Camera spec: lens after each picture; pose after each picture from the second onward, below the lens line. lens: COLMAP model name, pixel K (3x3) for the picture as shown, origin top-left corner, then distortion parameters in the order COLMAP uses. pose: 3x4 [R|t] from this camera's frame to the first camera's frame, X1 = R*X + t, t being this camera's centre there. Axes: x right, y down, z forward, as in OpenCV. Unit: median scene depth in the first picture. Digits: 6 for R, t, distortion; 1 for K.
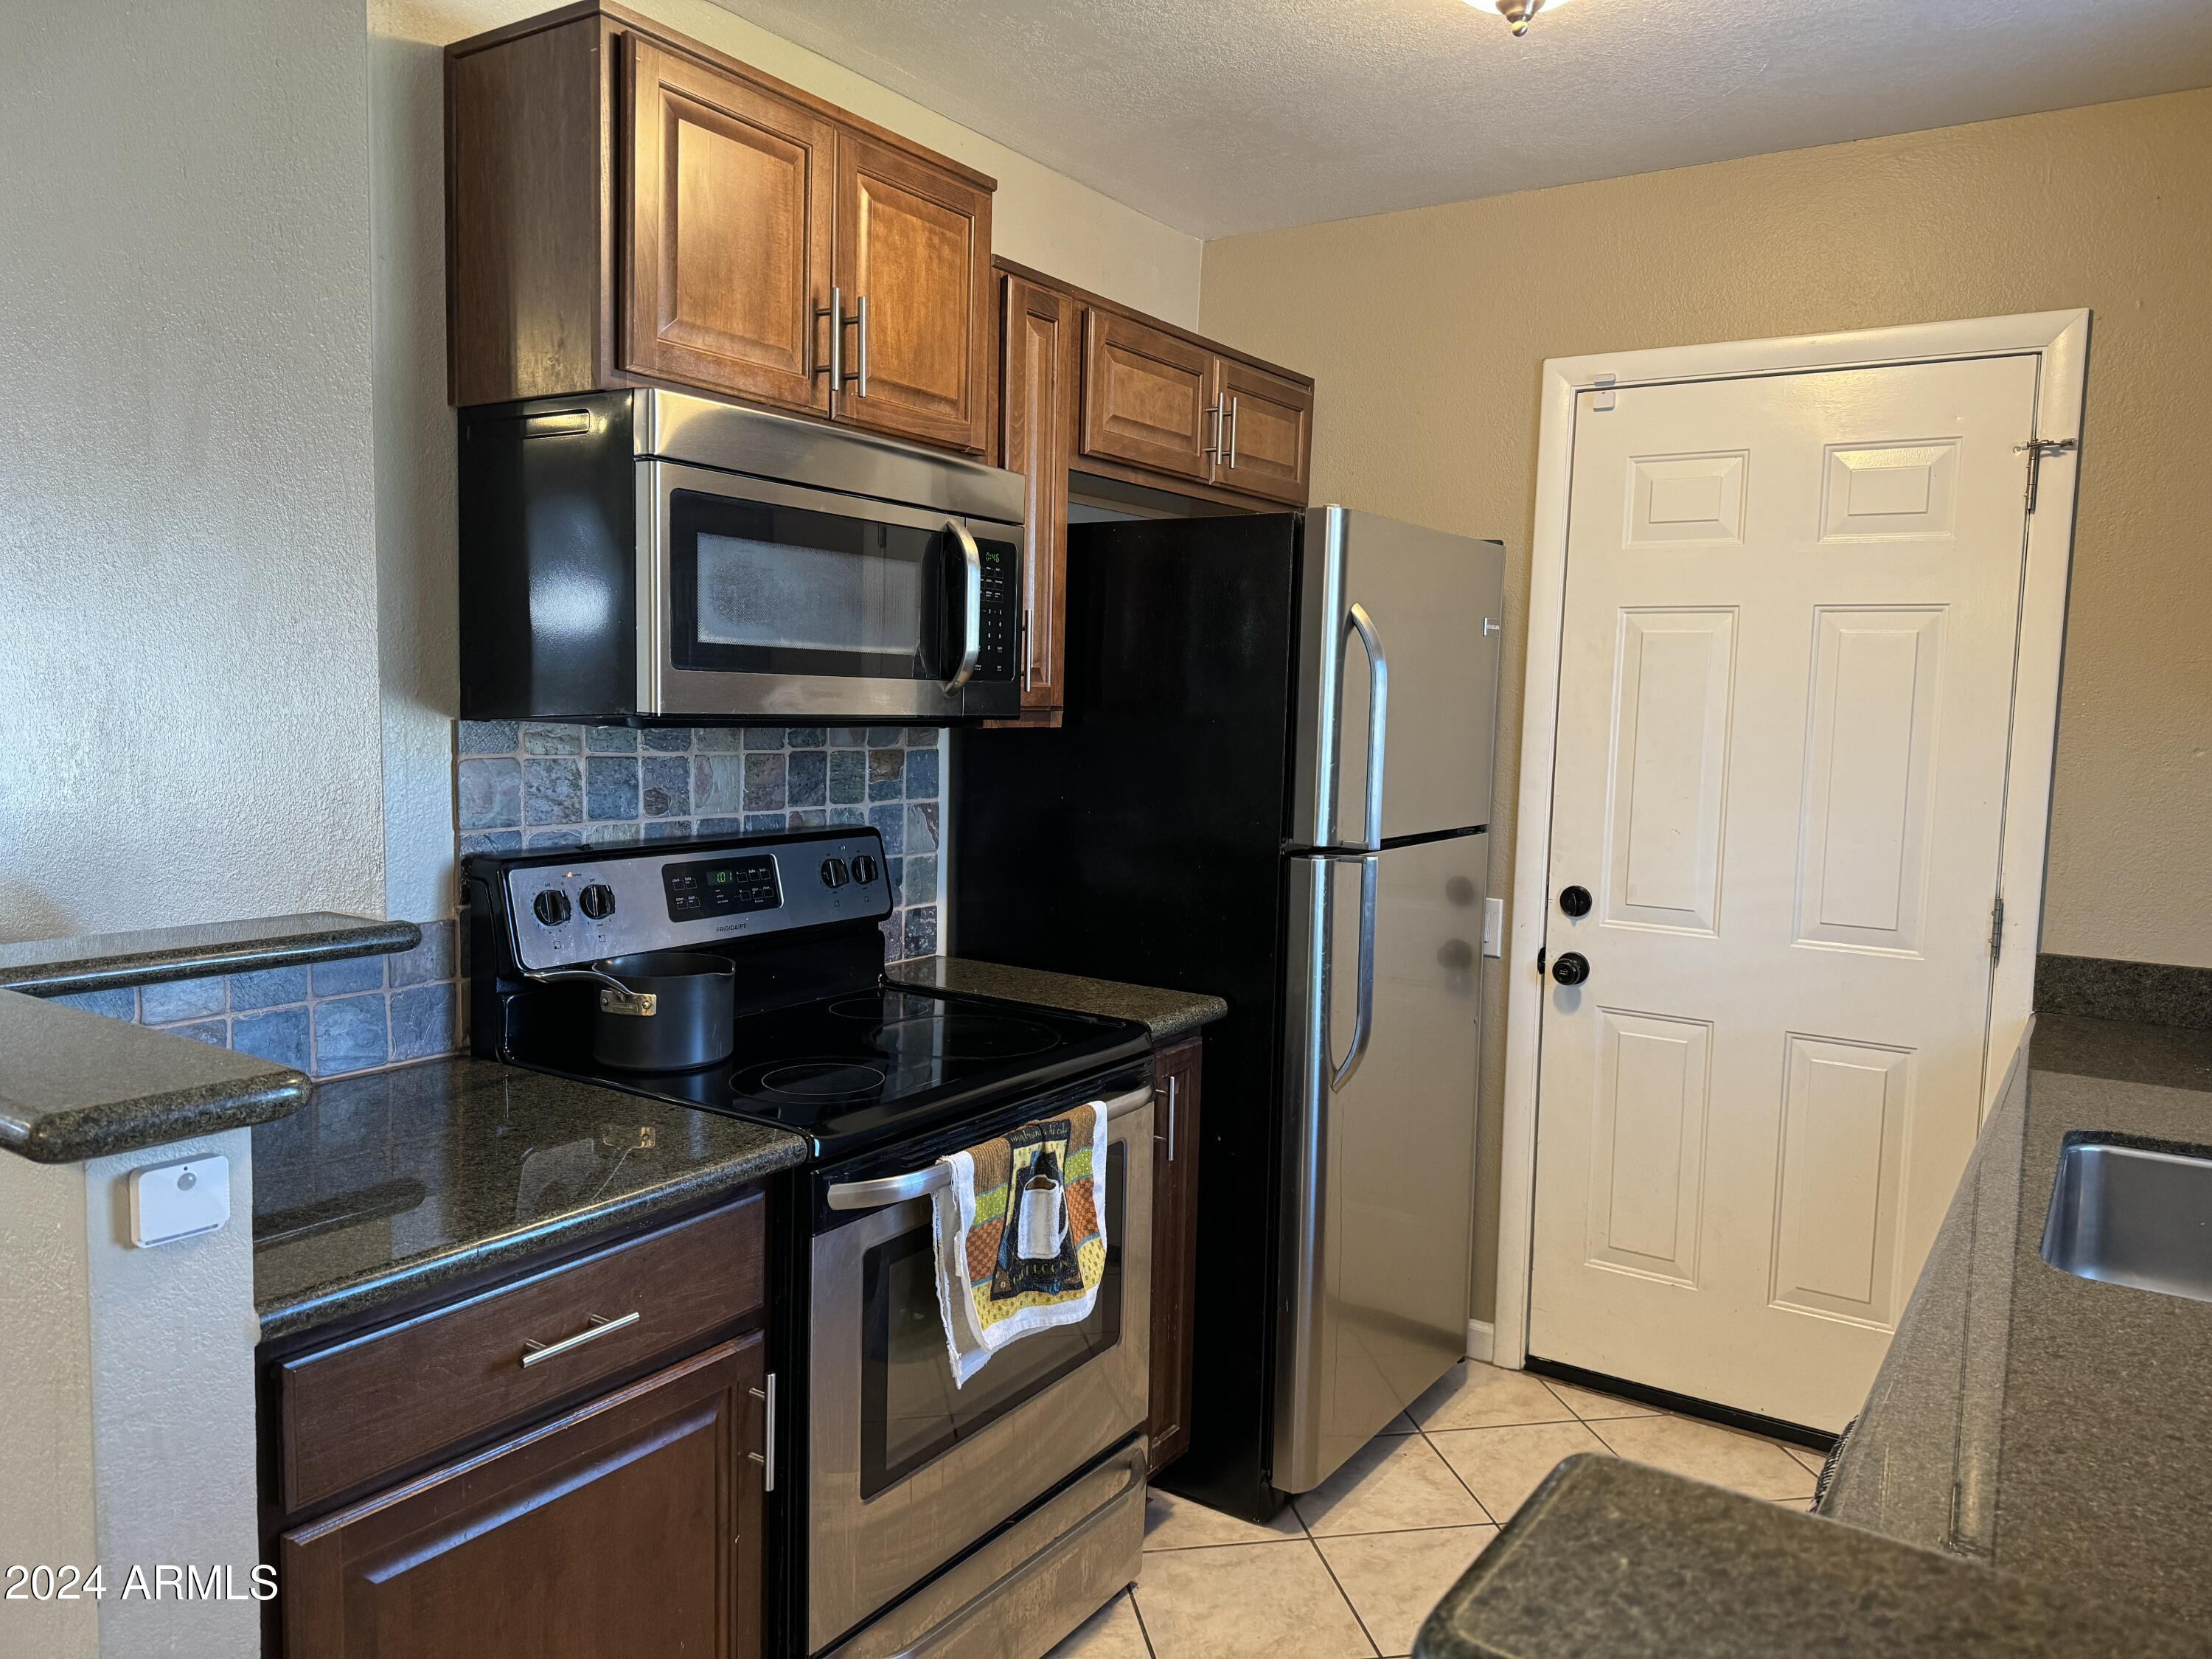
lens RADIAL K [[1560.3, 0, 1106.0], [0, 1560.3, 829.5], [0, 0, 1]] dist [0.096871, -0.138477]
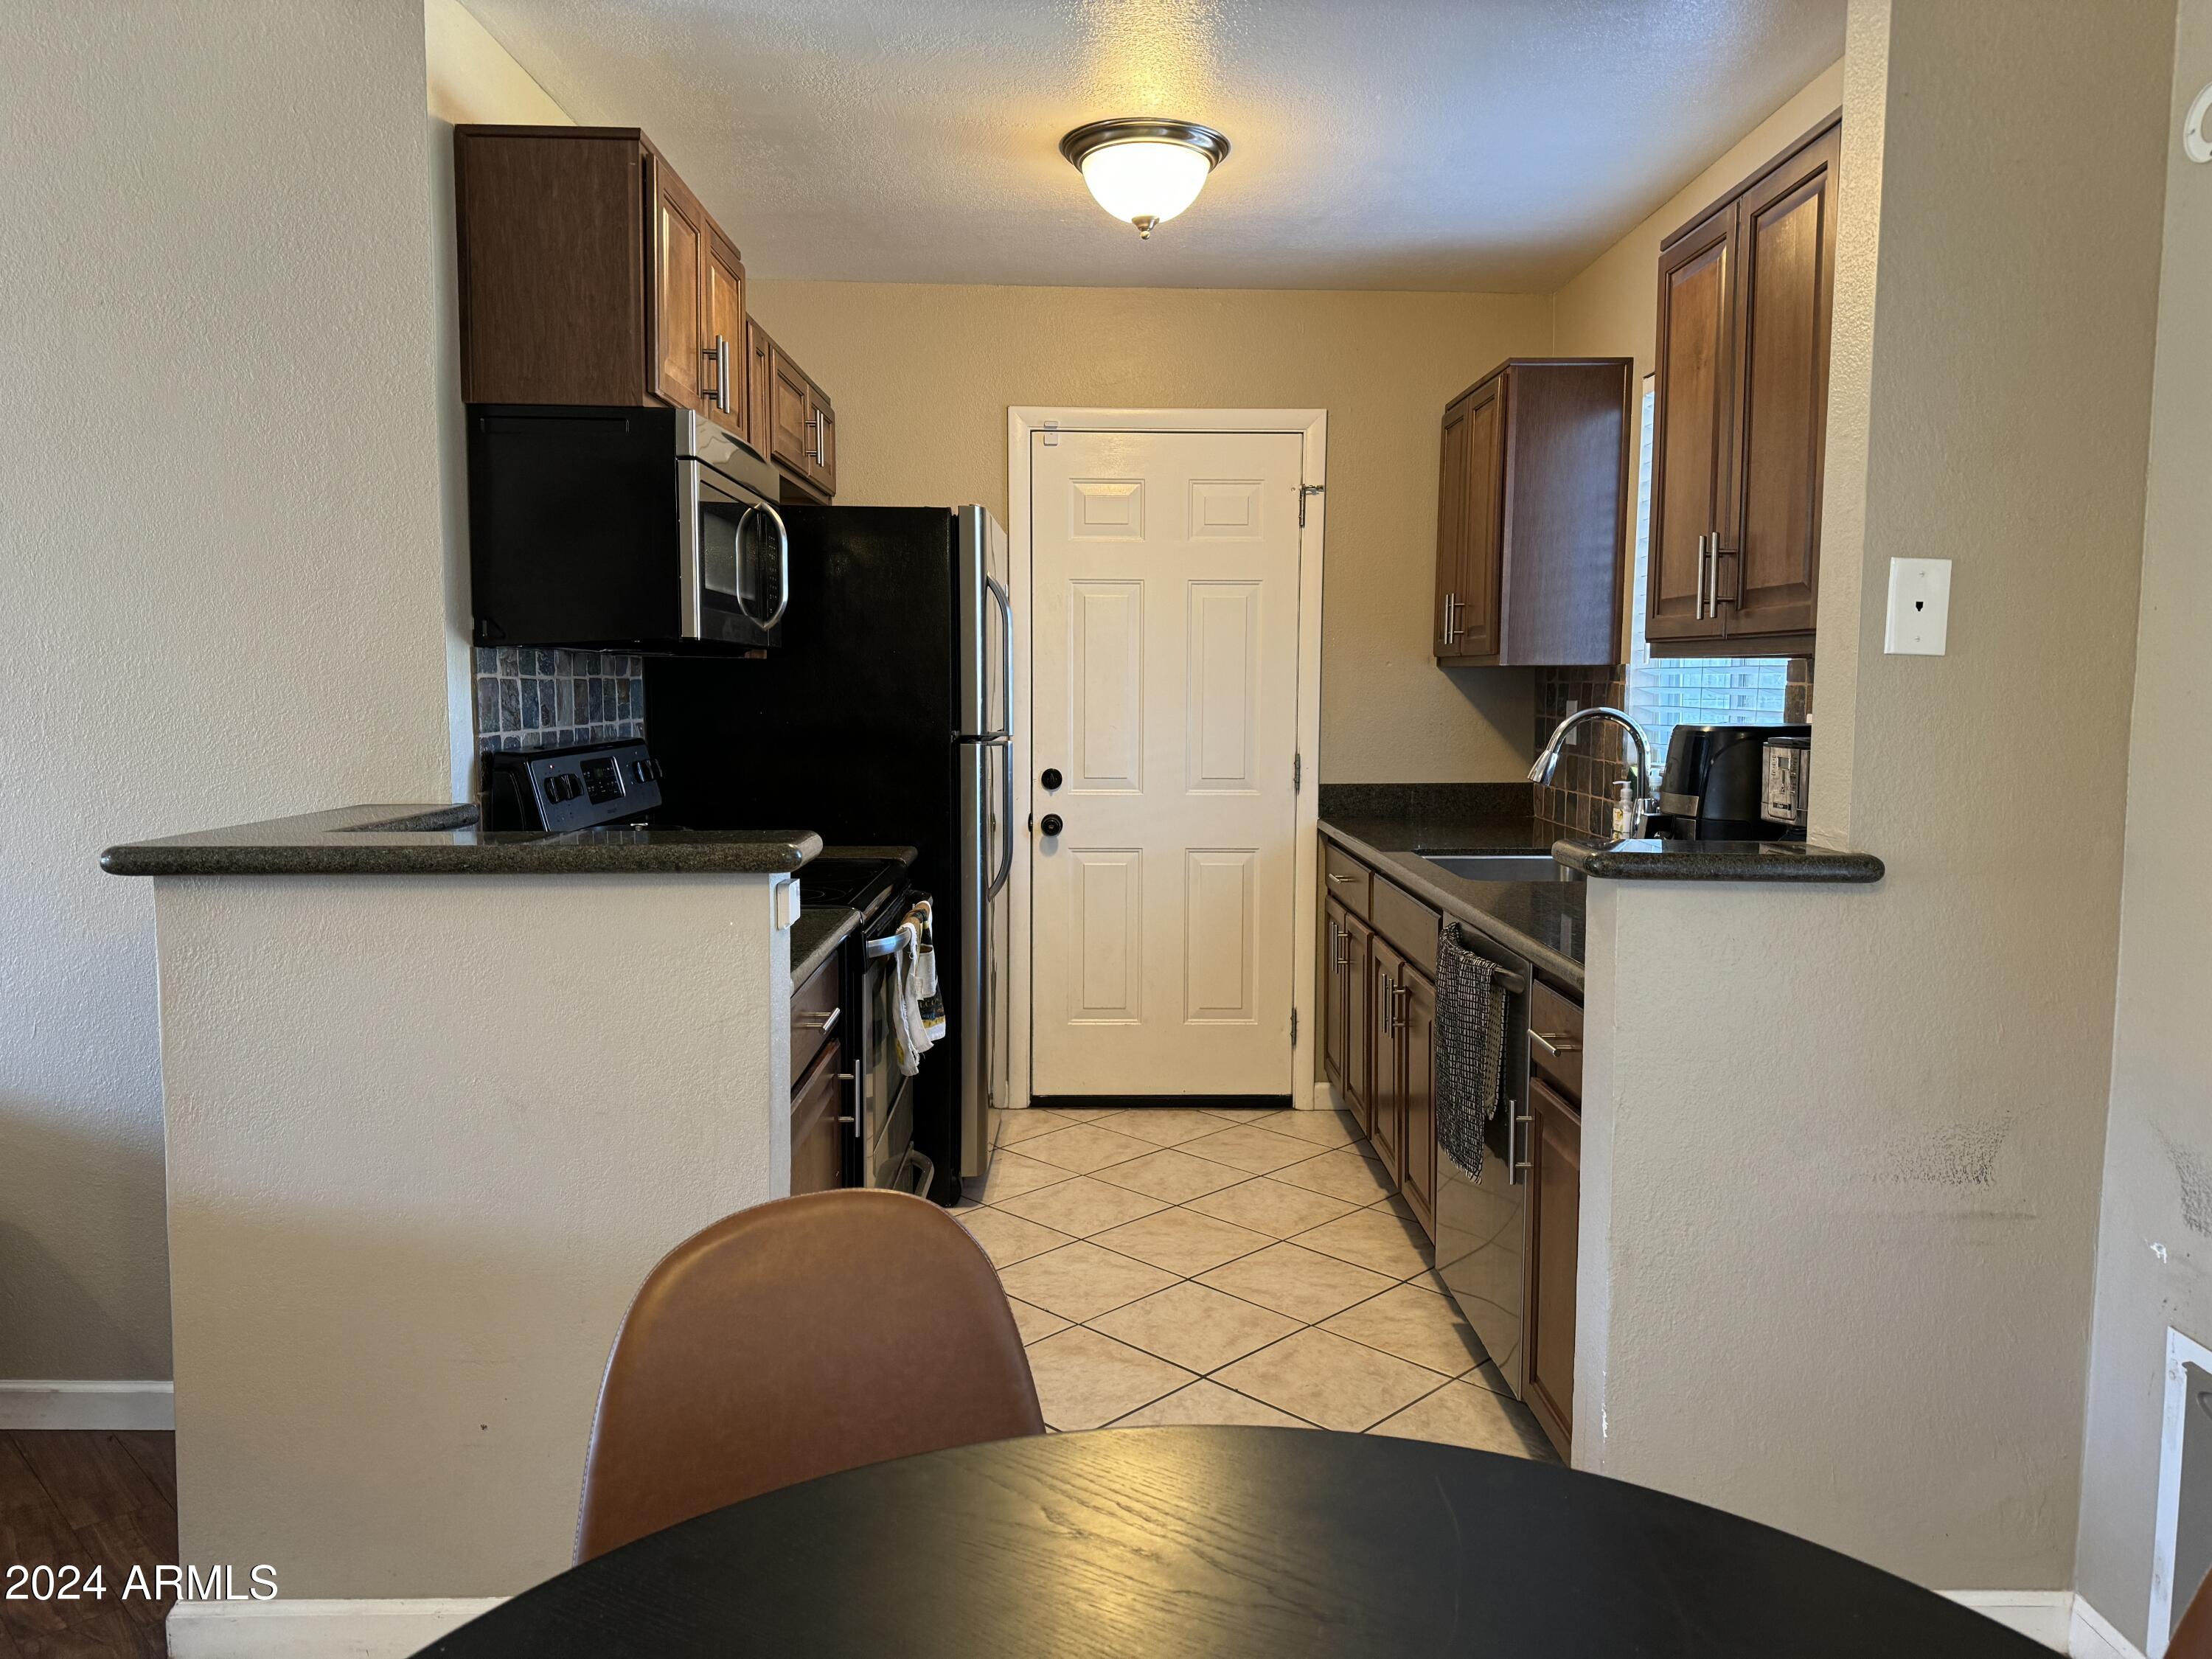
lens RADIAL K [[1560.3, 0, 1106.0], [0, 1560.3, 829.5], [0, 0, 1]] dist [0.096871, -0.138477]
pose [[0.821261, -0.075030, 0.565598, -0.562593], [0.068050, 0.997121, 0.033465, 0.054230], [-0.566480, 0.011005, 0.824002, -0.268158]]
